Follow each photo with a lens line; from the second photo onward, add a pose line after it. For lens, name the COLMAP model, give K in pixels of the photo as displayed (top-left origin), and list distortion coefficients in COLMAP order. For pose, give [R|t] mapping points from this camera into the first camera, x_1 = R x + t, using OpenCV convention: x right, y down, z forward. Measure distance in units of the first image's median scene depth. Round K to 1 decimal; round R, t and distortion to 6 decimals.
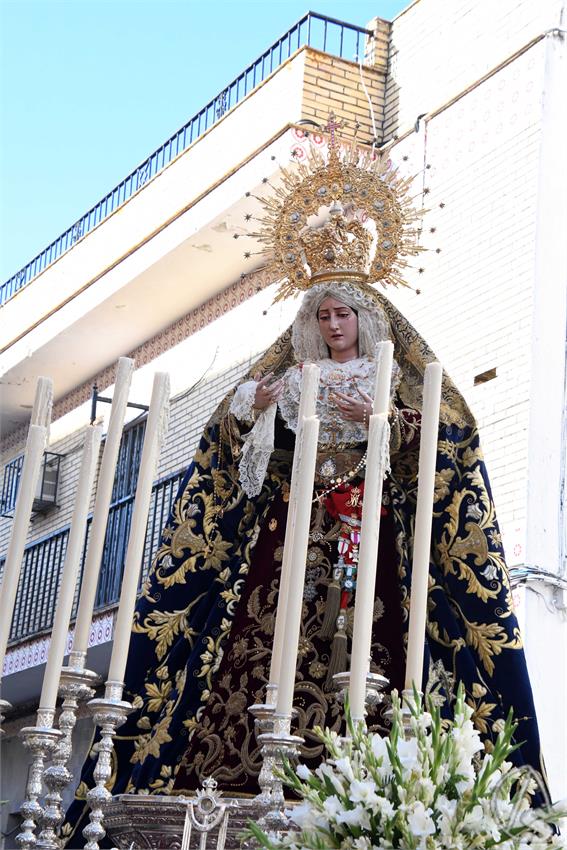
lens RADIAL K [[1673.6, 0, 287.4], [0, 1673.6, 449.4], [0, 0, 1]] dist [0.460393, 0.178890]
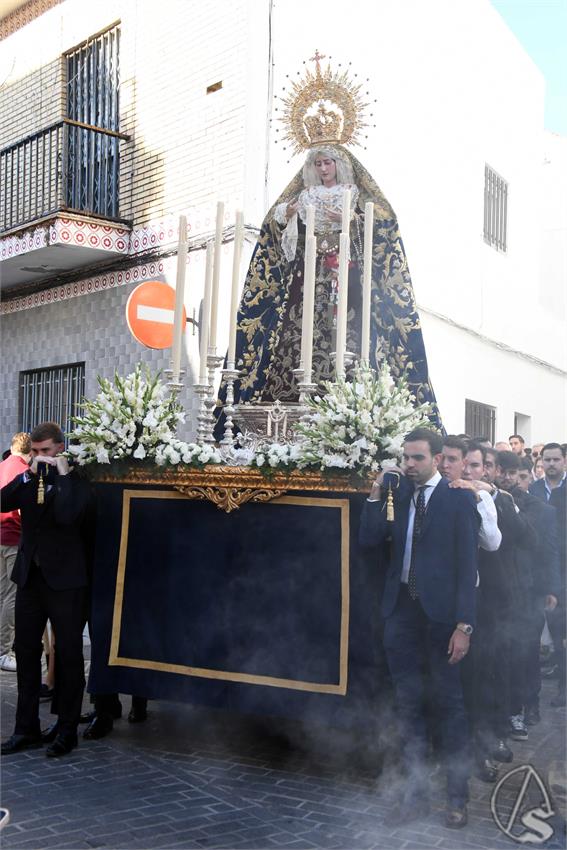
lens RADIAL K [[1054.0, 0, 306.3], [0, 1054.0, 424.2], [0, 0, 1]] dist [0.183002, 0.024854]
pose [[0.998064, -0.058930, -0.019882, 0.014847], [0.062017, 0.967082, 0.246792, -0.095848], [0.004684, -0.247547, 0.968865, -0.289713]]
